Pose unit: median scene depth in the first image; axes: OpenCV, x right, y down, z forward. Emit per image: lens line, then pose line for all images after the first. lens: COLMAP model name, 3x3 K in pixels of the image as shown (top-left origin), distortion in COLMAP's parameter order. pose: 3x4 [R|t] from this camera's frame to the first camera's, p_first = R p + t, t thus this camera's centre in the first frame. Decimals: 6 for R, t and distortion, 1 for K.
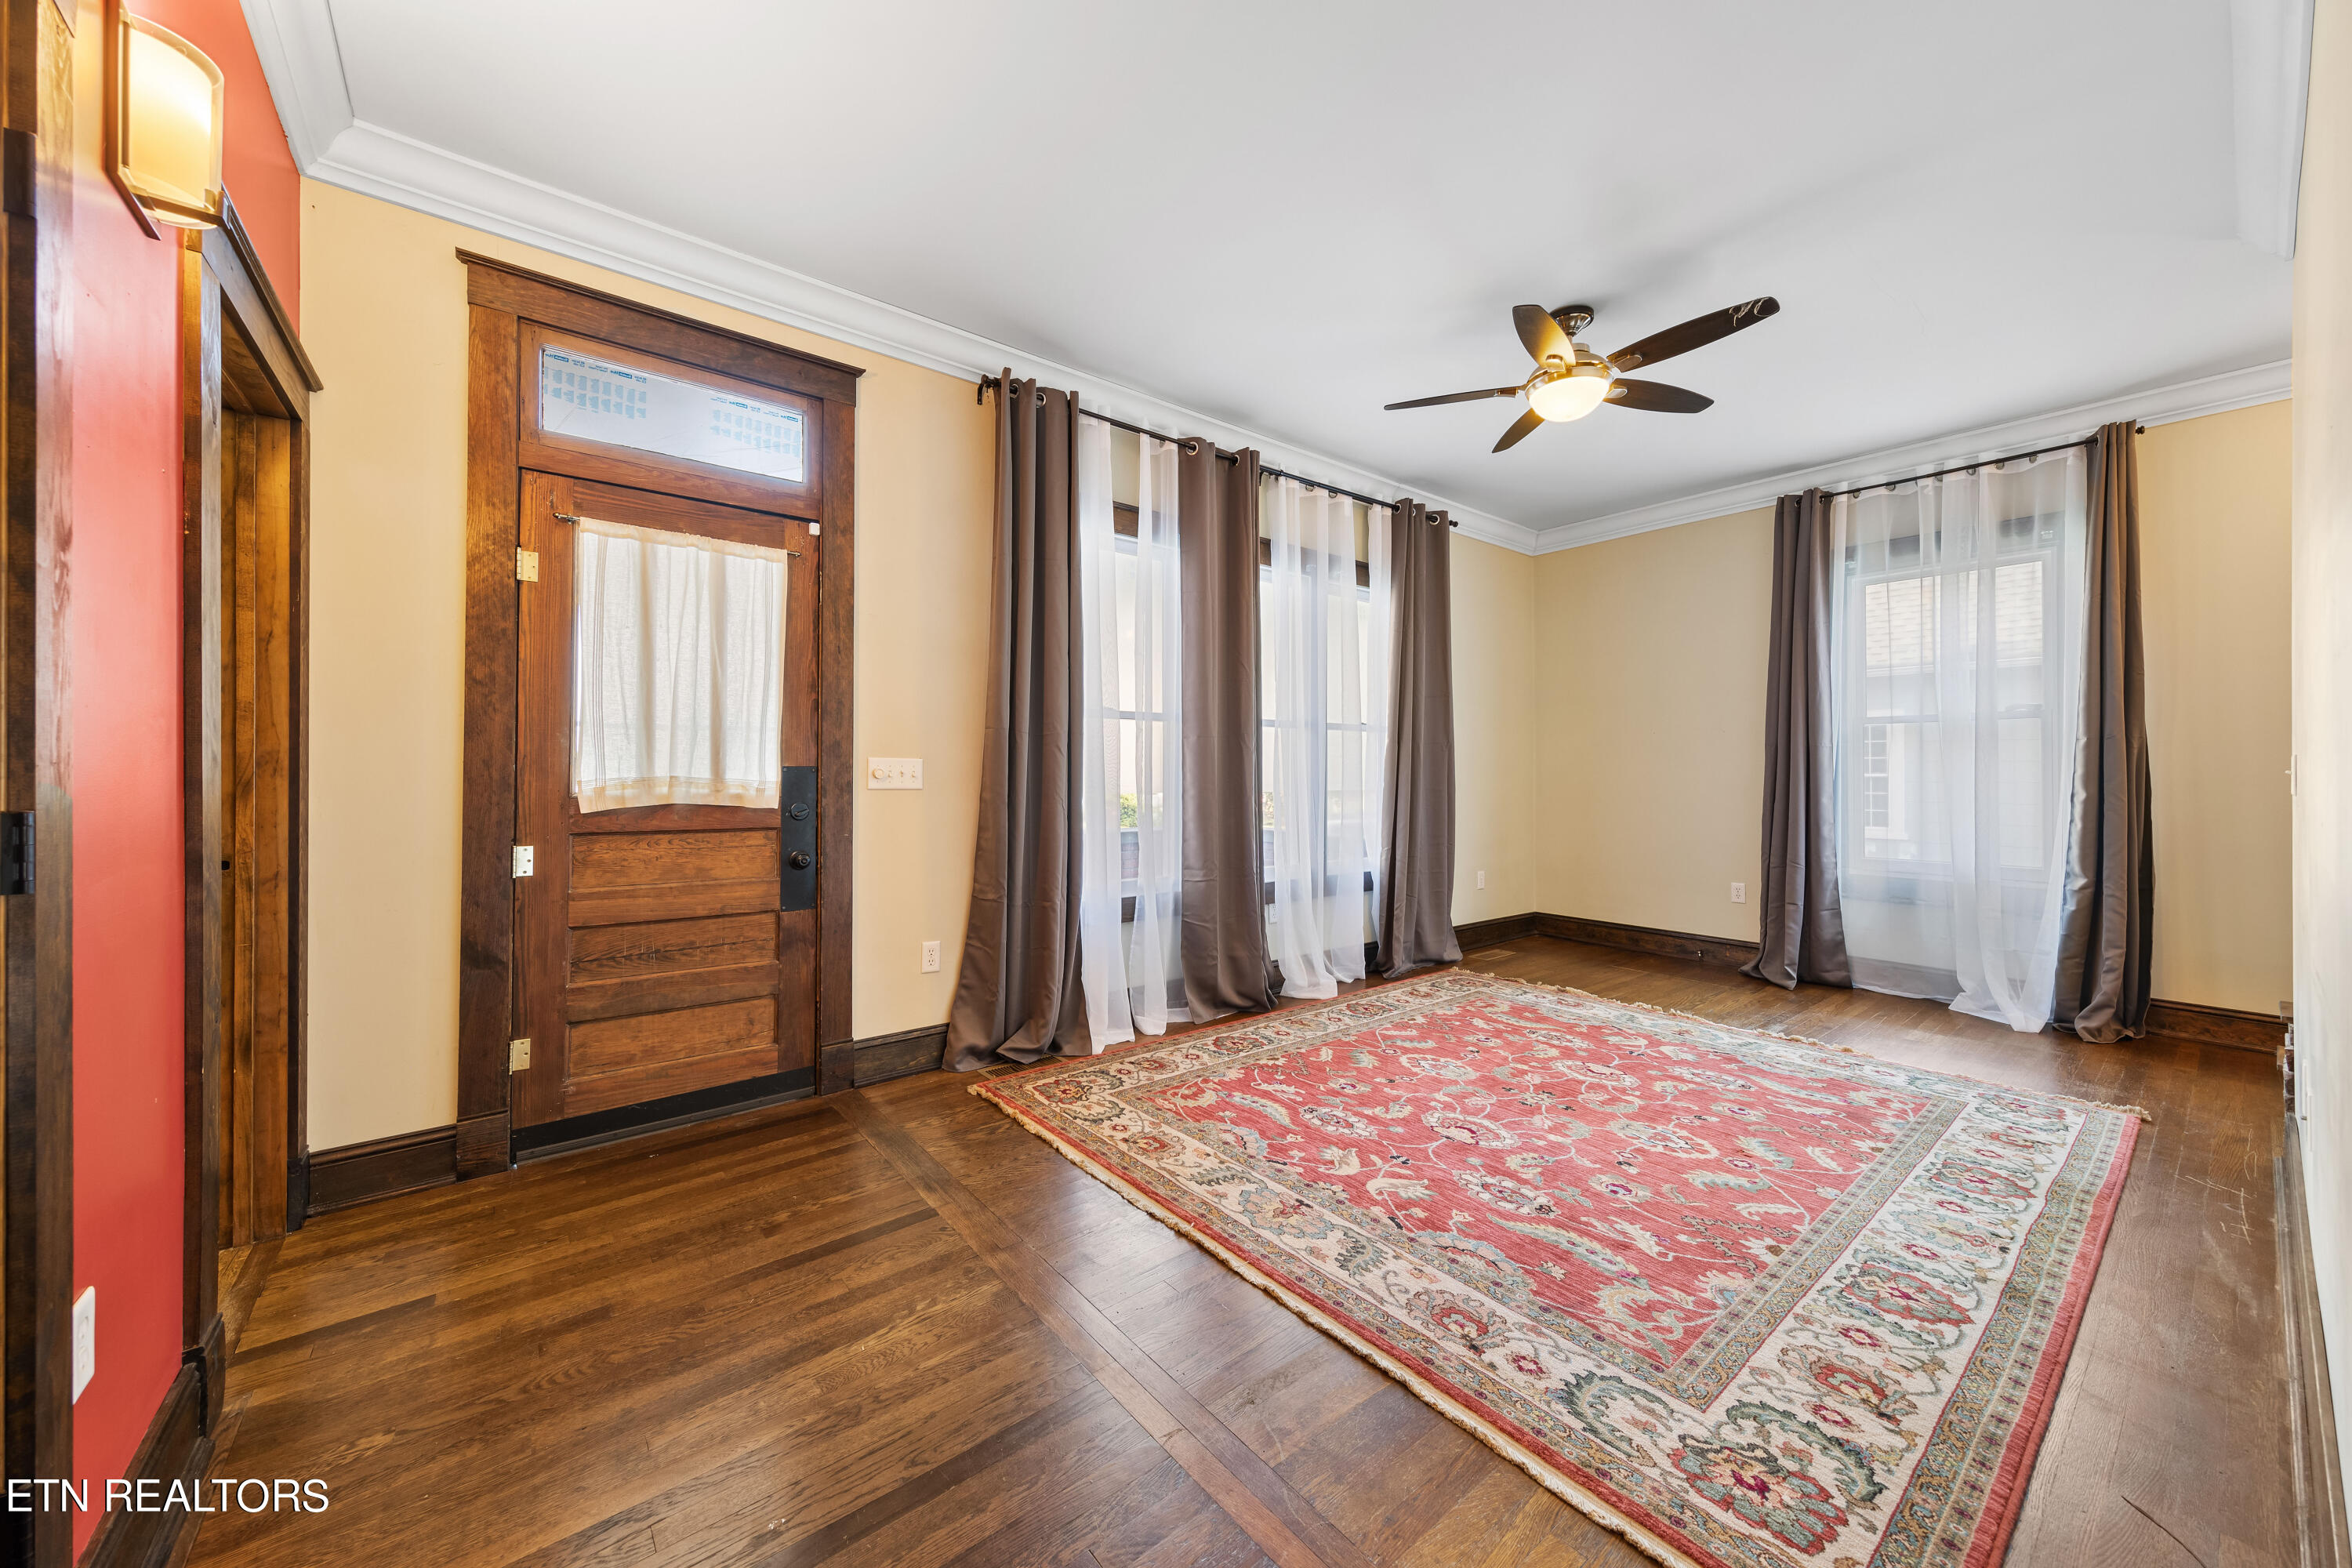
lens RADIAL K [[844.5, 0, 1171.1], [0, 844.5, 769.9], [0, 0, 1]] dist [0.006612, 0.000375]
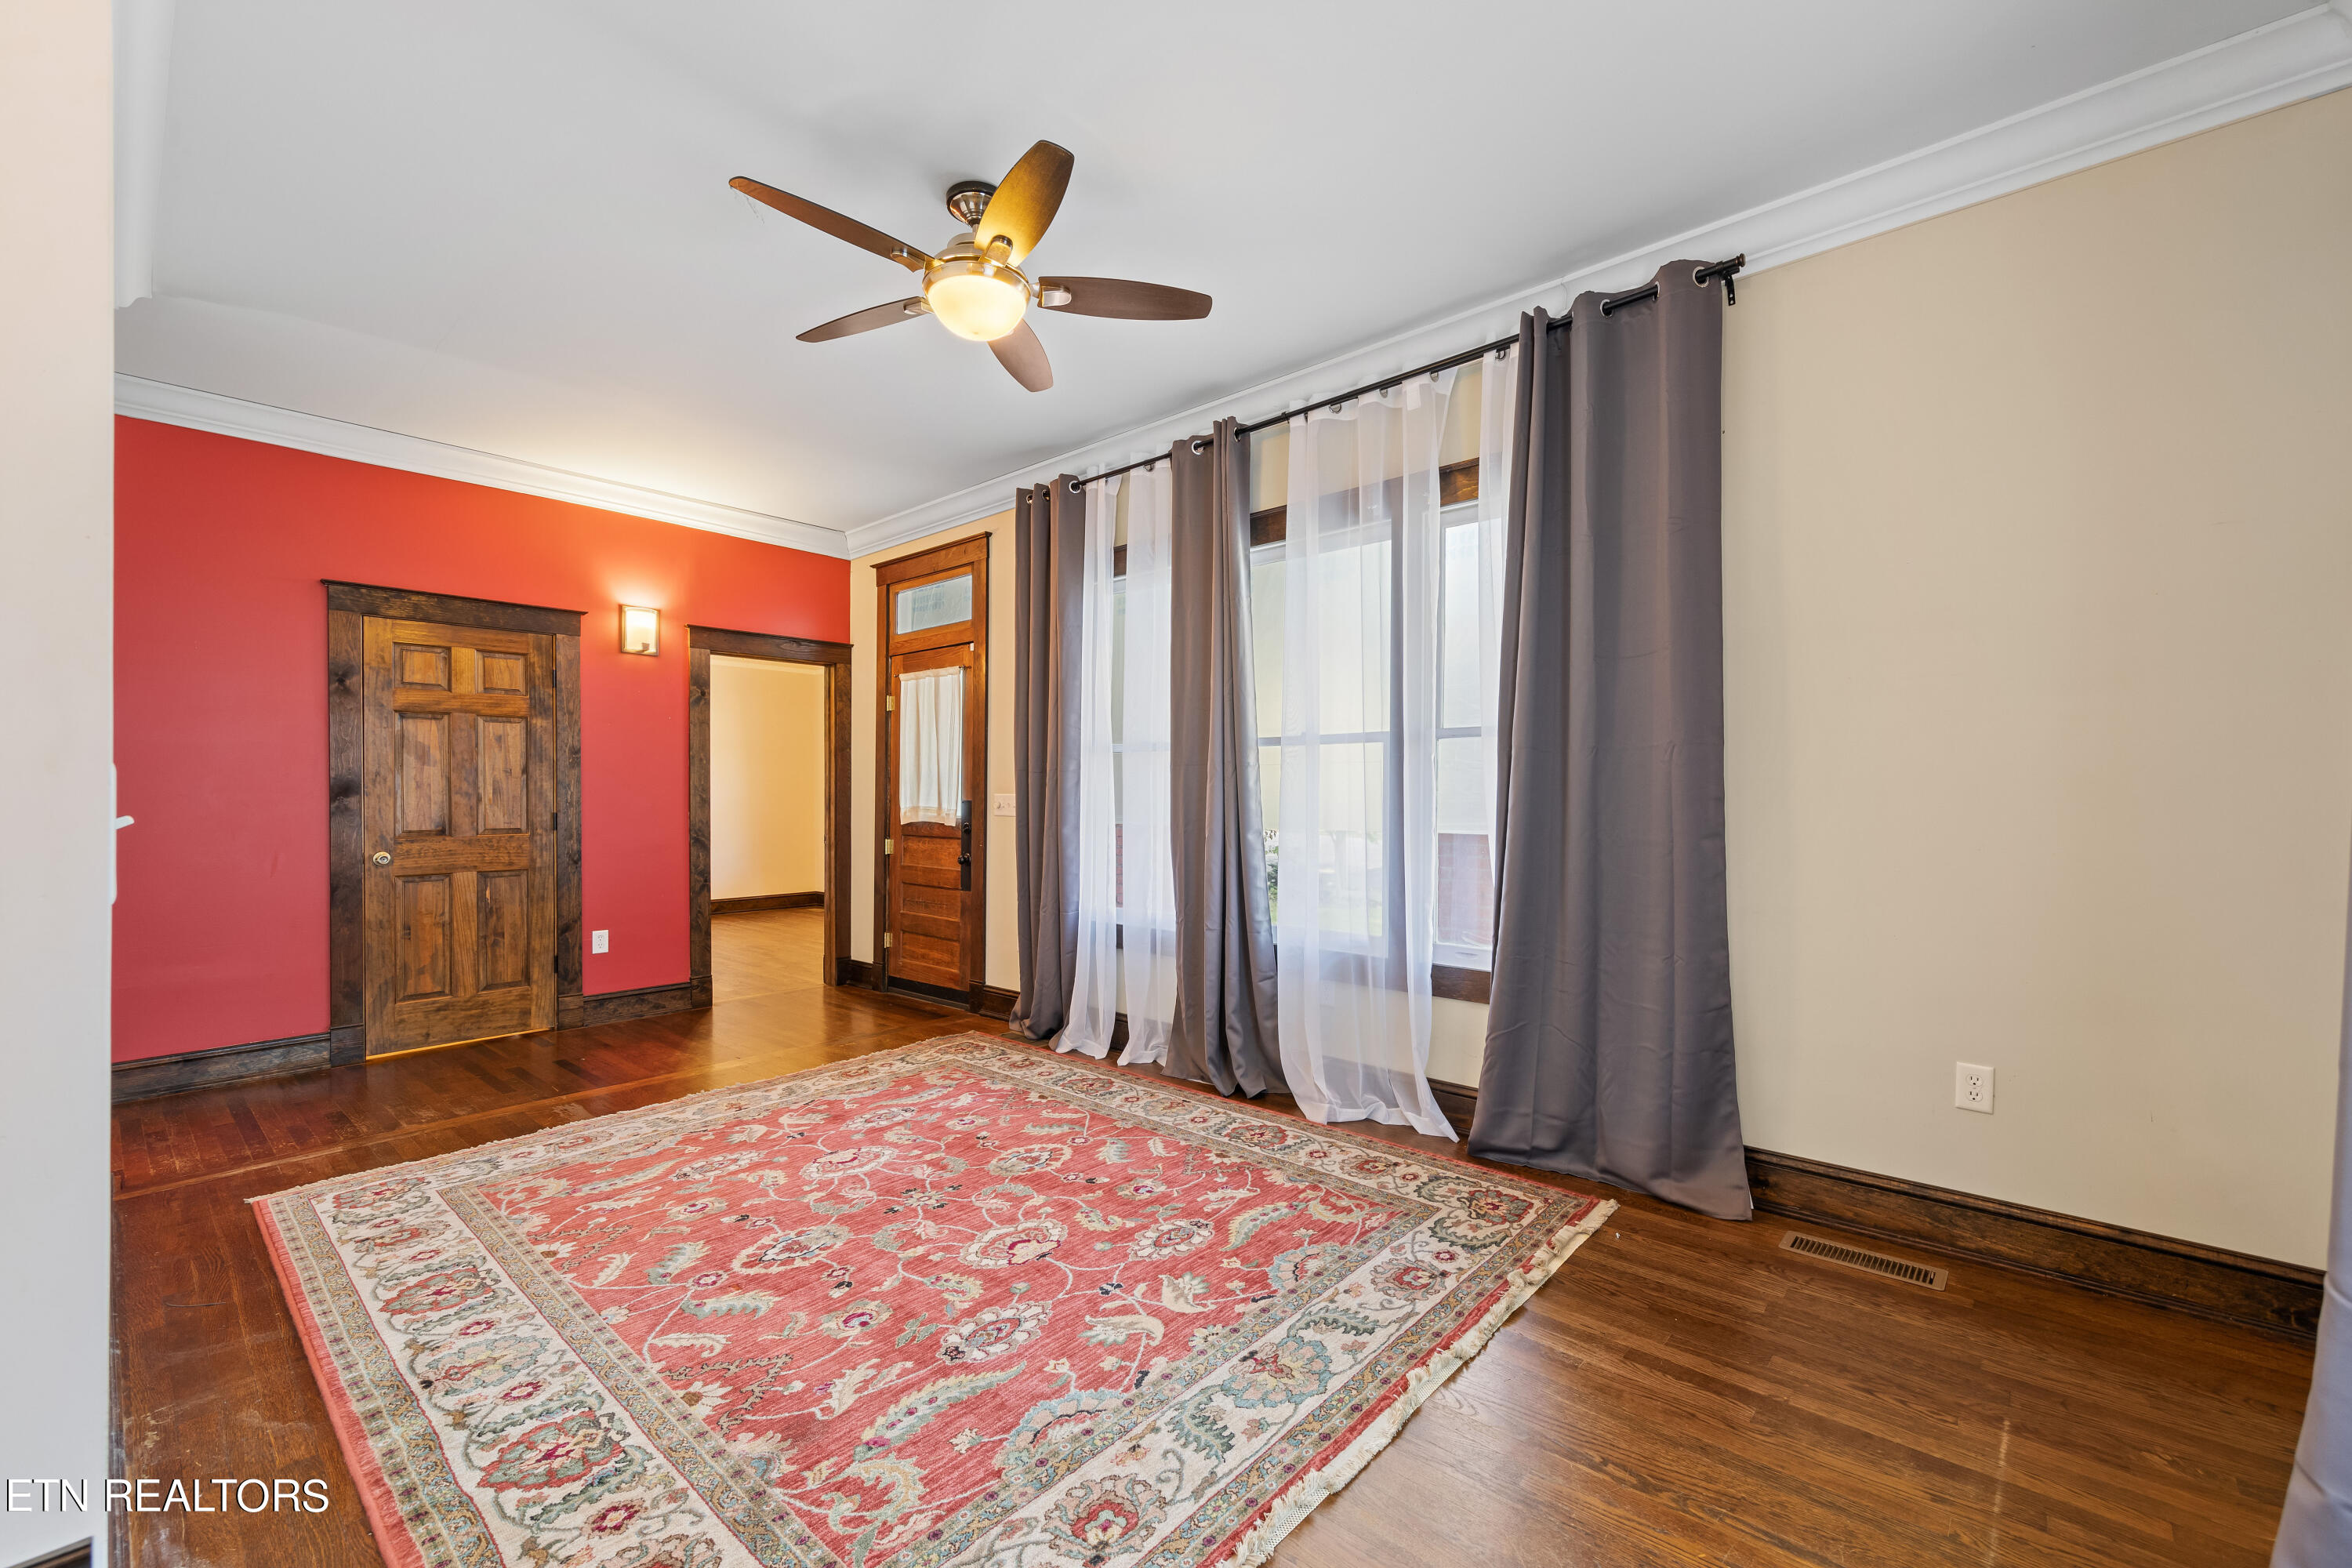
lens RADIAL K [[962.9, 0, 1172.7], [0, 962.9, 799.5], [0, 0, 1]] dist [0.003765, -0.000355]
pose [[0.172517, -0.001293, -0.985006, 1.585161], [0.001253, 0.999999, -0.001093, -0.002651], [0.985006, -0.001046, 0.172519, 1.213485]]
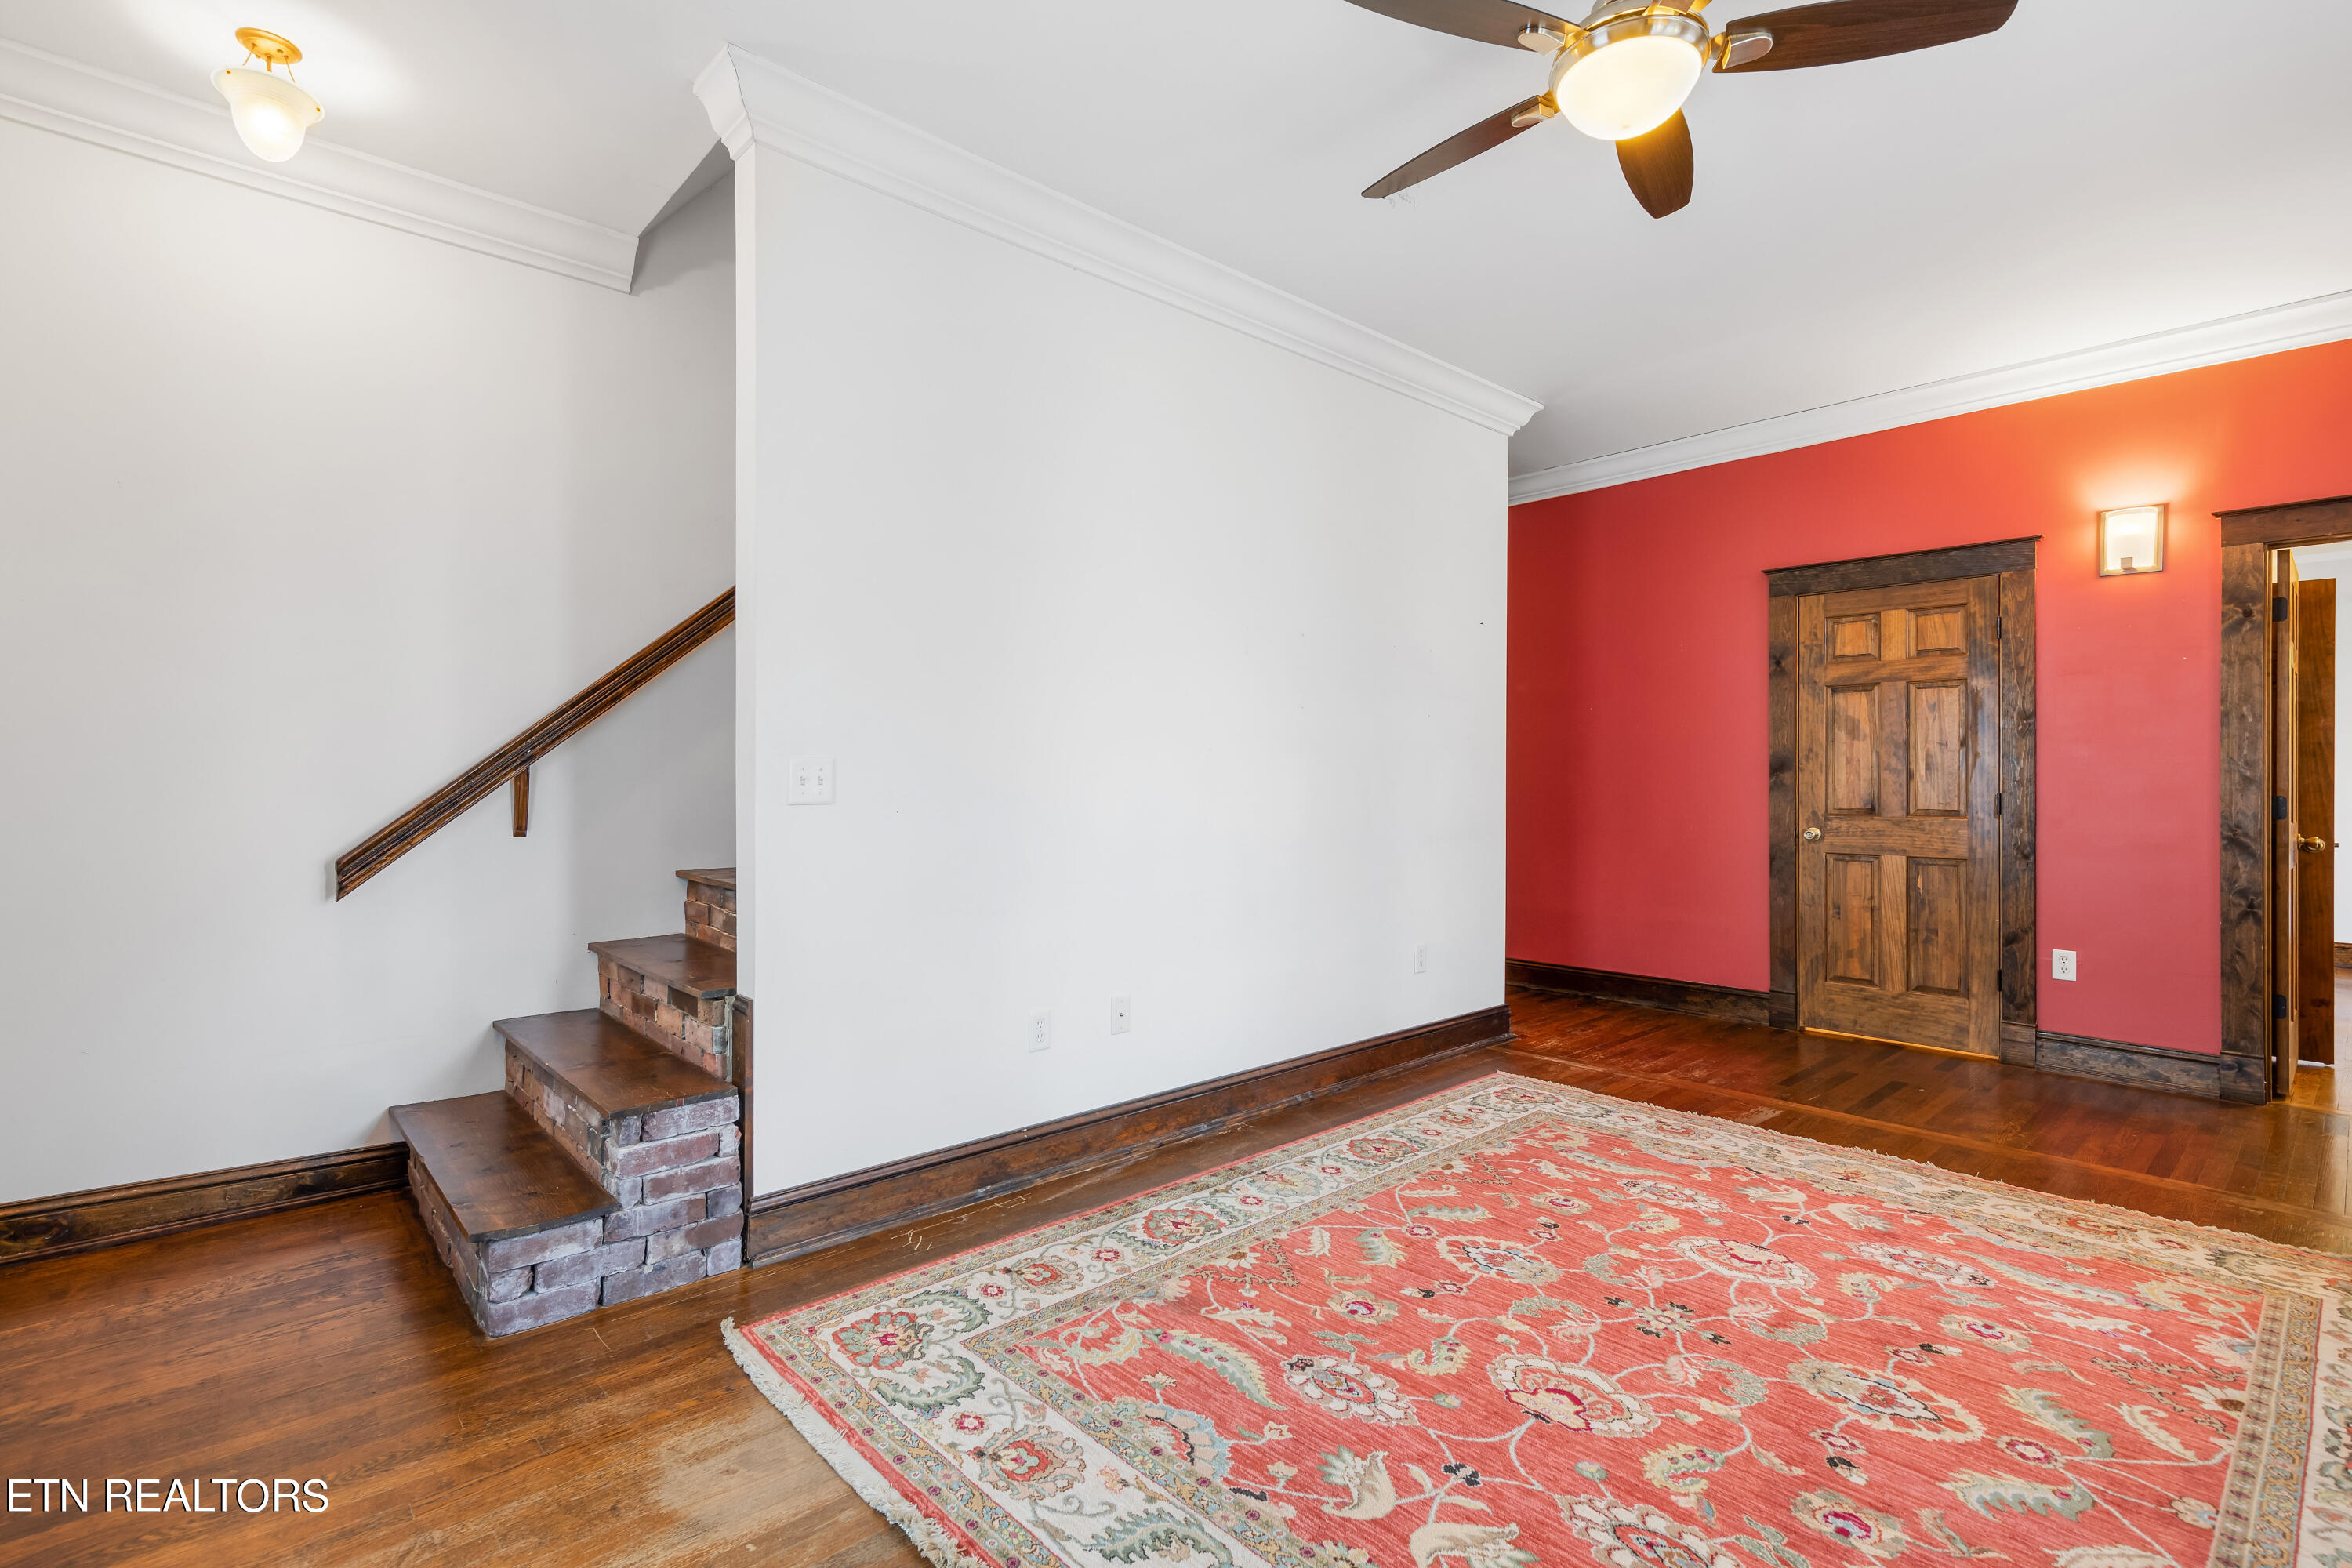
lens RADIAL K [[1097.8, 0, 1176.1], [0, 1097.8, 771.9], [0, 0, 1]] dist [0.004687, -0.000450]
pose [[-0.997044, -0.008890, -0.076314, 0.955172], [-0.008990, 0.999959, 0.000974, -0.004325], [0.076303, 0.001657, -0.997083, 1.985580]]
